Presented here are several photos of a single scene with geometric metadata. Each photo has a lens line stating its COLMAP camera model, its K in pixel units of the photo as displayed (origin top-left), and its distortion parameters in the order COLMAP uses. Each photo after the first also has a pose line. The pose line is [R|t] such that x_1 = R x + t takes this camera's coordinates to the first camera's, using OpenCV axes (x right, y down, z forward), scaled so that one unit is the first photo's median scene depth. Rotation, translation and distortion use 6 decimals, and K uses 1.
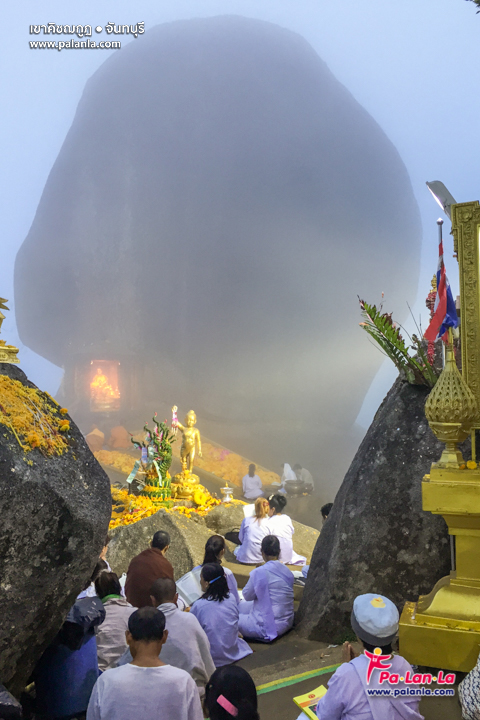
lens RADIAL K [[608.1, 0, 240.4], [0, 608.1, 360.3], [0, 0, 1]] dist [0.016434, 0.002573]
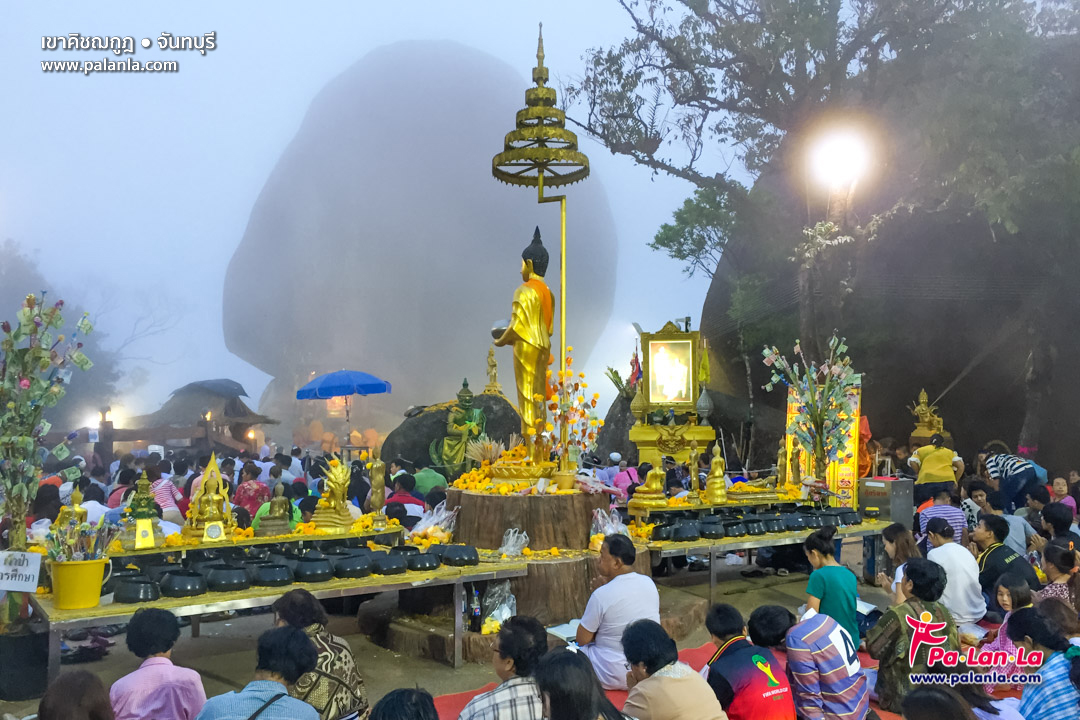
lens RADIAL K [[912.1, 0, 539.8], [0, 912.1, 360.9], [0, 0, 1]] dist [0.016434, 0.002573]
pose [[0.975598, 0.017733, 0.218846, -0.941606], [-0.019023, 0.999812, 0.003786, -0.127040], [-0.218738, -0.007856, 0.975752, -2.759907]]
